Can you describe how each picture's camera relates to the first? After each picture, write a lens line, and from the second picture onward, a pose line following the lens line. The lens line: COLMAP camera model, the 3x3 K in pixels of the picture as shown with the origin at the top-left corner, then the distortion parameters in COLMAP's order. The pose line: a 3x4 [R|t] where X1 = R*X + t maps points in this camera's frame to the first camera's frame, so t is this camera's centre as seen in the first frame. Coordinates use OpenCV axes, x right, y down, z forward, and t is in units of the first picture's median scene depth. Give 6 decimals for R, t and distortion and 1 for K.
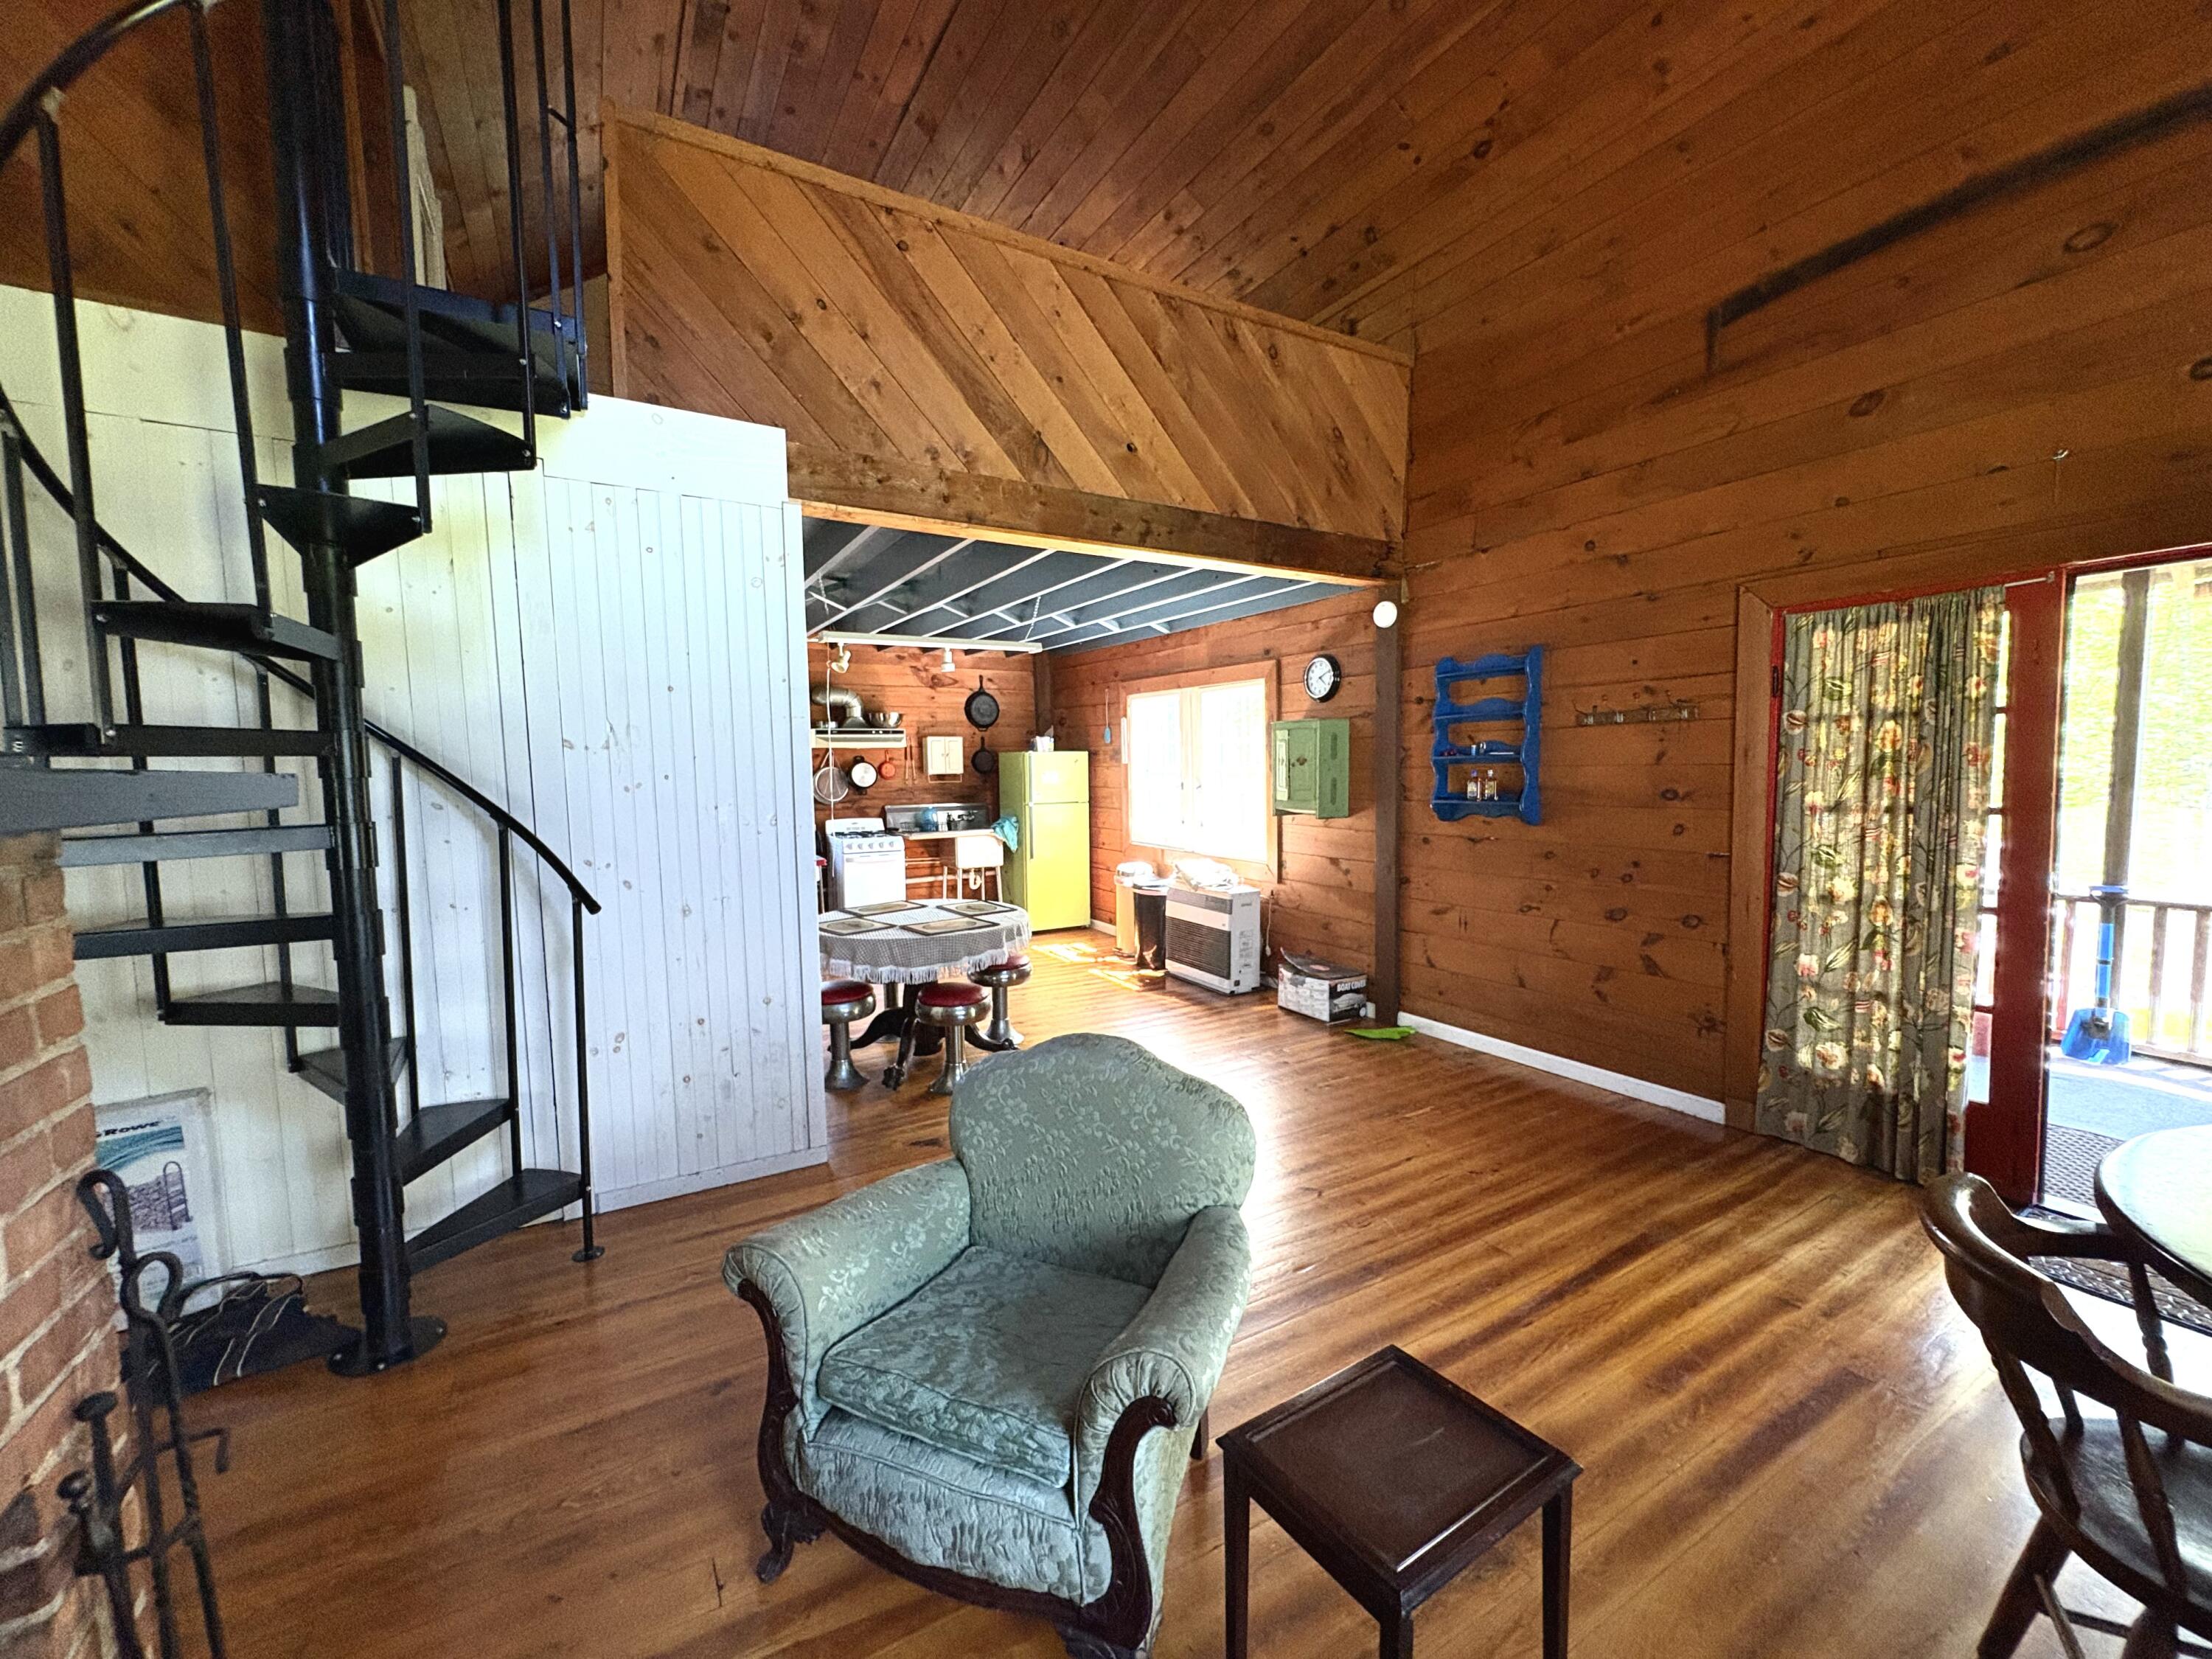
lens RADIAL K [[880.3, 0, 1102.9], [0, 880.3, 828.6], [0, 0, 1]] dist [0.000899, -0.000206]
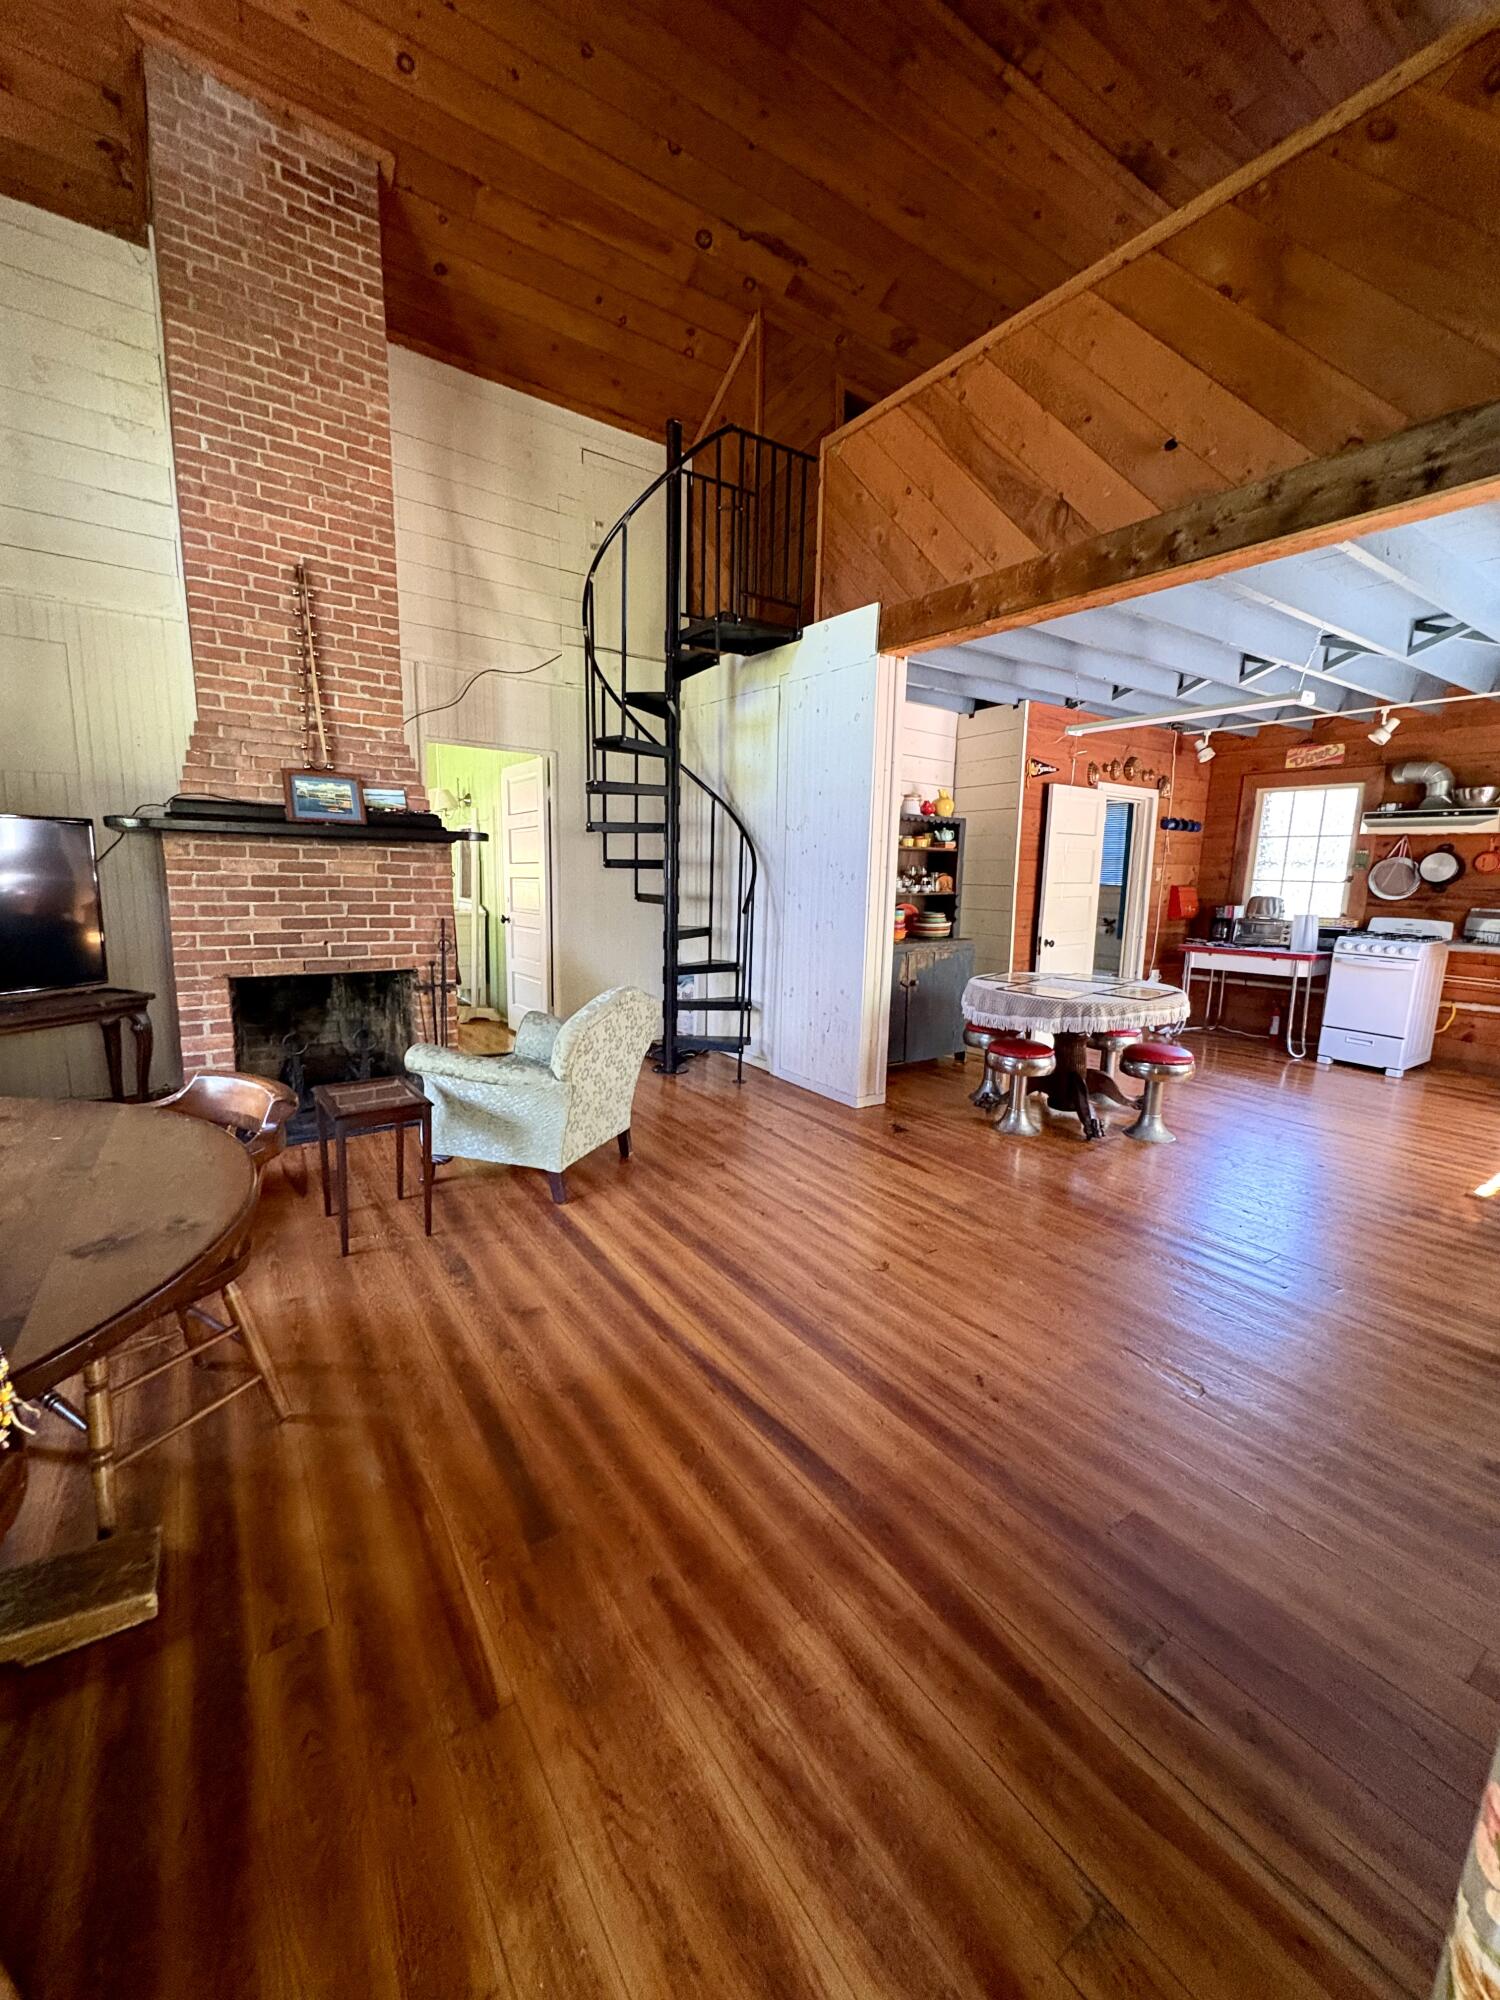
lens RADIAL K [[796.0, 0, 750.4], [0, 796.0, 1001.2], [0, 0, 1]] dist [0.000899, -0.000206]
pose [[0.072875, 0.186095, -0.979825, 0.971985], [-0.094099, 0.979338, 0.179004, -0.025765], [0.992892, 0.079156, 0.088881, 0.693087]]
